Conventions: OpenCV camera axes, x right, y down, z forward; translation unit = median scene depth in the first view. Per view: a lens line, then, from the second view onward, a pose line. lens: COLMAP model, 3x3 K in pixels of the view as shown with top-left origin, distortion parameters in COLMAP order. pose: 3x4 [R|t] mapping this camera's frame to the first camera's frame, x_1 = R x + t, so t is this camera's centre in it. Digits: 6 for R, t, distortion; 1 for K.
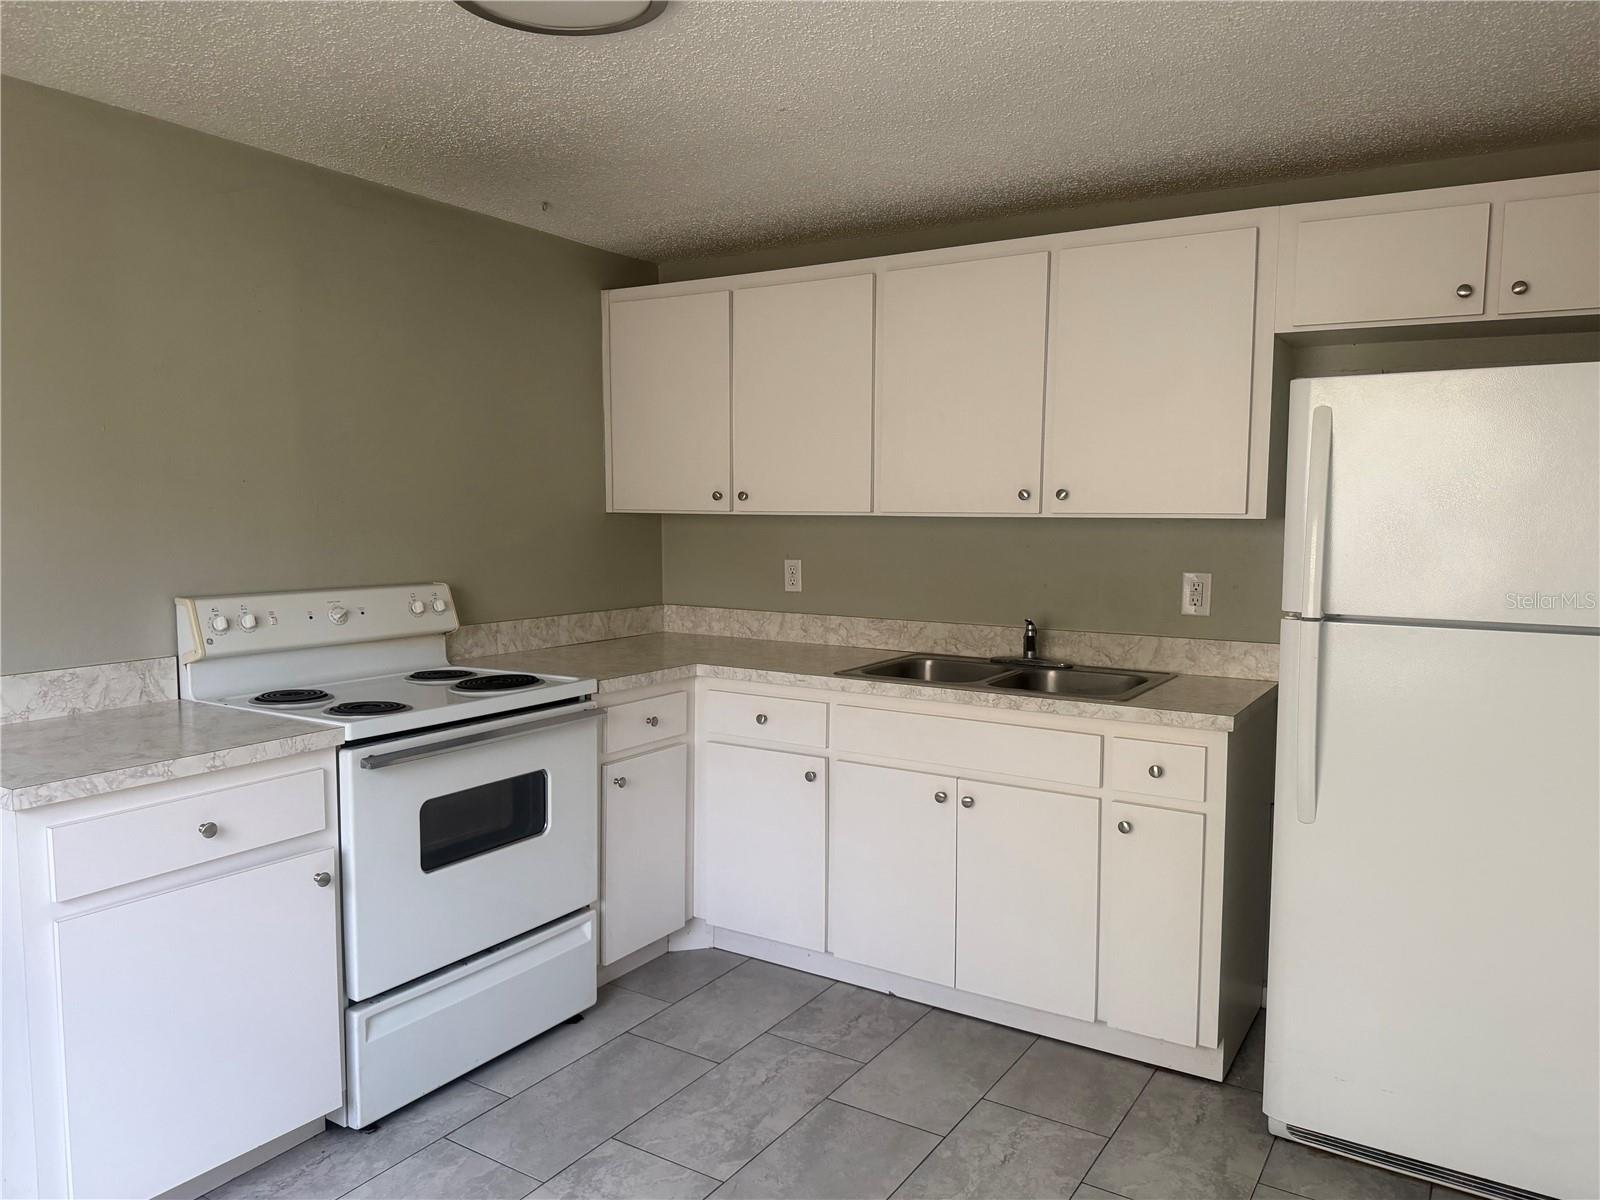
lens RADIAL K [[1118.2, 0, 795.1], [0, 1118.2, 607.1], [0, 0, 1]] dist [0.065240, -0.046820]
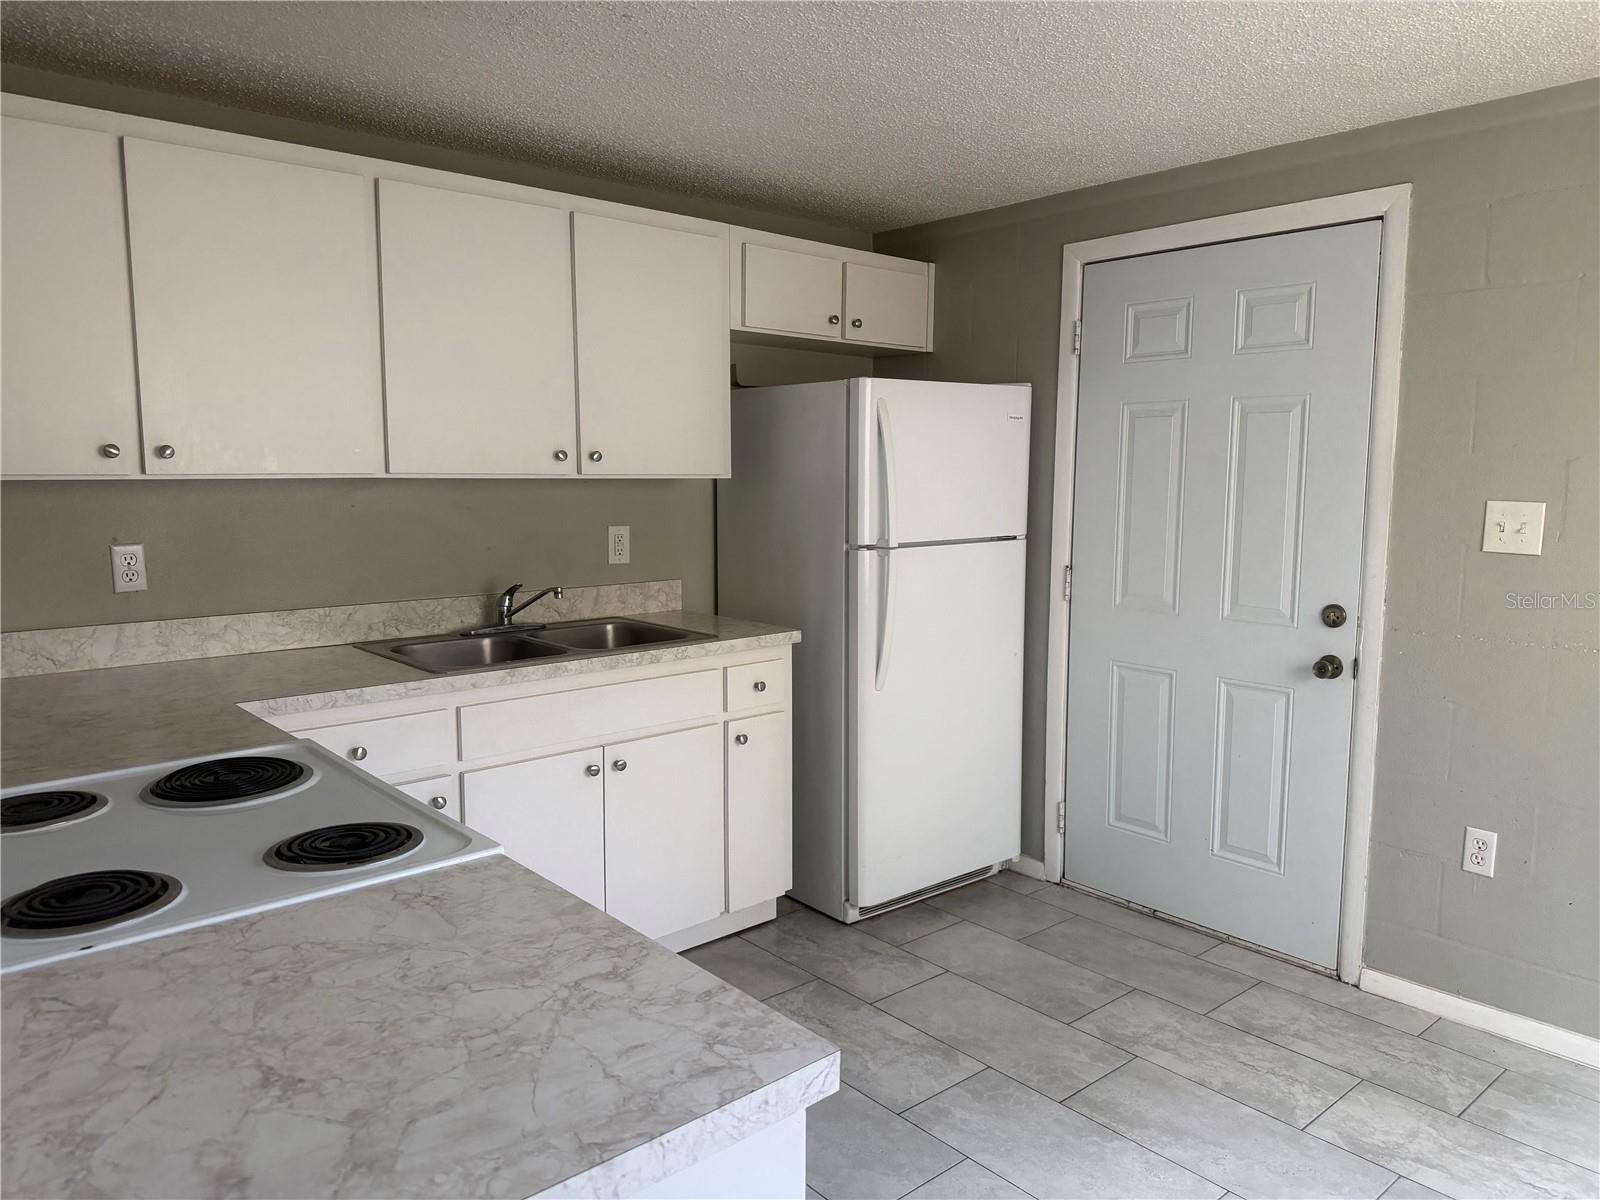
lens RADIAL K [[1118.2, 0, 793.5], [0, 1118.2, 596.3], [0, 0, 1]] dist [0.065240, -0.046820]
pose [[0.293368, -0.113898, 0.949190, -0.657411], [0.087283, 0.991922, 0.092049, -0.047925], [-0.952007, 0.055844, 0.300940, 0.493401]]
